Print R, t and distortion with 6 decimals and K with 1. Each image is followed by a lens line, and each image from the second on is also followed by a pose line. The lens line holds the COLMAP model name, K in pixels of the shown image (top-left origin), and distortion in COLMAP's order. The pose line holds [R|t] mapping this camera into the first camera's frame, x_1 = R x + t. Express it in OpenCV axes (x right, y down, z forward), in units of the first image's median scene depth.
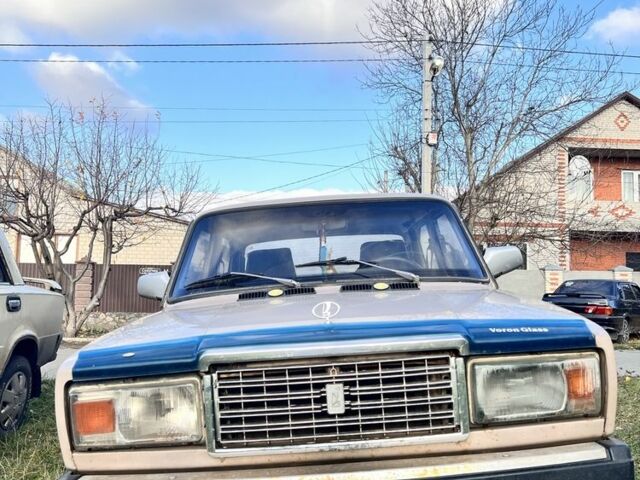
lens RADIAL K [[643.4, 0, 321.6], [0, 643.4, 243.0], [0, 0, 1]] dist [0.031642, 0.000000]
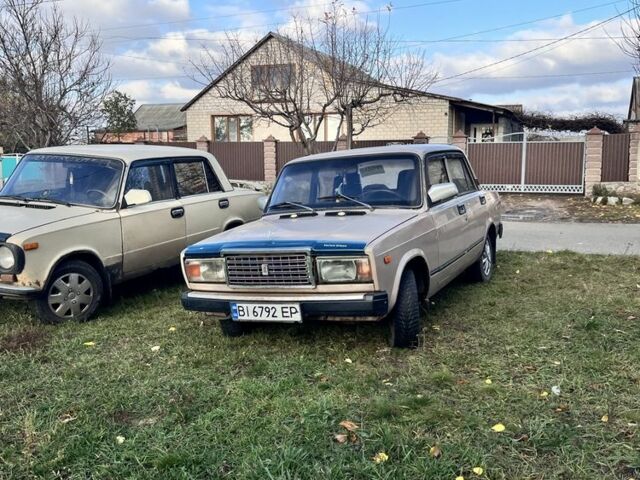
lens RADIAL K [[643.4, 0, 319.2], [0, 643.4, 239.5], [0, 0, 1]] dist [0.031642, 0.000000]
pose [[0.902403, 0.037340, -0.429273, 1.283794], [0.055900, 0.977674, 0.202553, -0.376167], [0.427252, -0.206781, 0.880169, -1.123115]]
